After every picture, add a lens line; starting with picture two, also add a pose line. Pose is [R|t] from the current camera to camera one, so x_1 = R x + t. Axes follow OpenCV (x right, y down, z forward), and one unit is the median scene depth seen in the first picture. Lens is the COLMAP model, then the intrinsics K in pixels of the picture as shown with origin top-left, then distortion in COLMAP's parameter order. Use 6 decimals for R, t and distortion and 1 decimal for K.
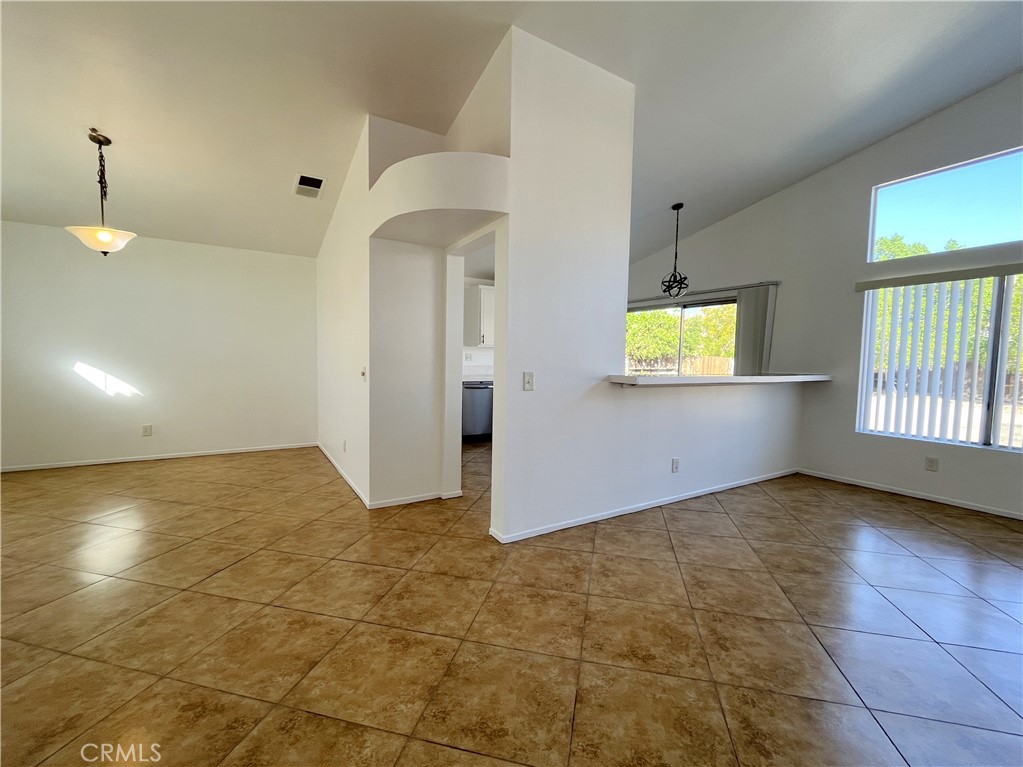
lens RADIAL K [[434.3, 0, 511.5], [0, 434.3, 383.5], [0, 0, 1]] dist [-0.000558, 0.000028]
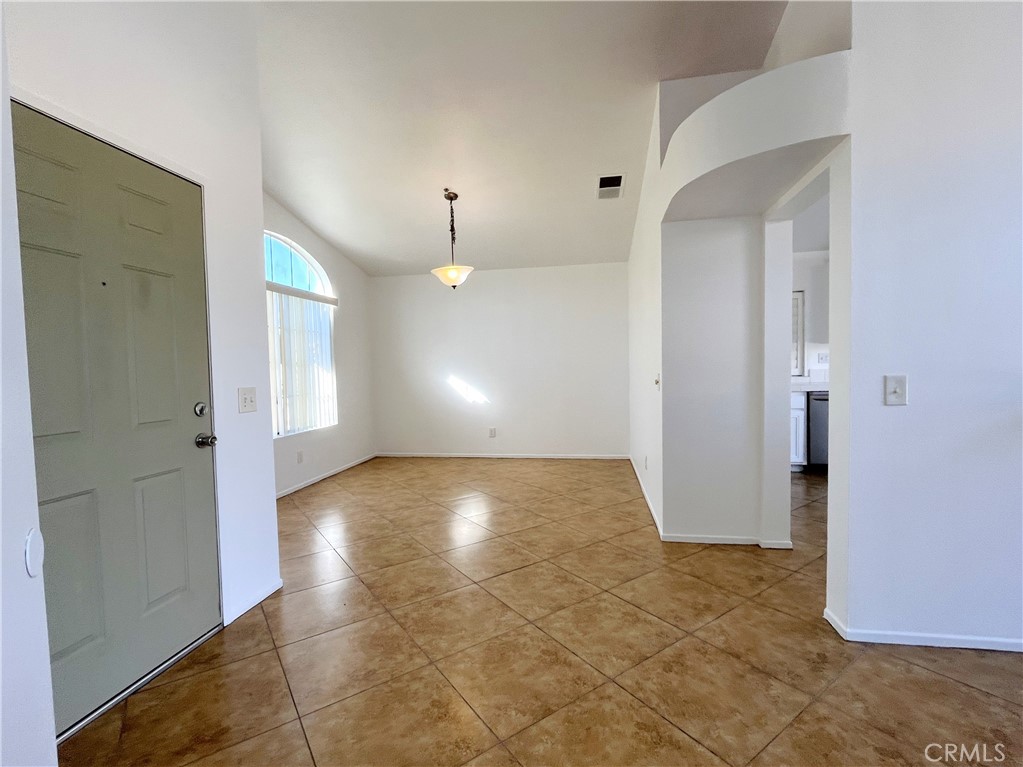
lens RADIAL K [[467.9, 0, 511.5], [0, 467.9, 383.5], [0, 0, 1]] dist [0.000150, 0.000244]
pose [[0.750630, -0.010275, -0.660643, 0.062622], [-0.003402, 0.999806, -0.019415, -0.000206], [0.660714, 0.016821, 0.750449, 0.118156]]
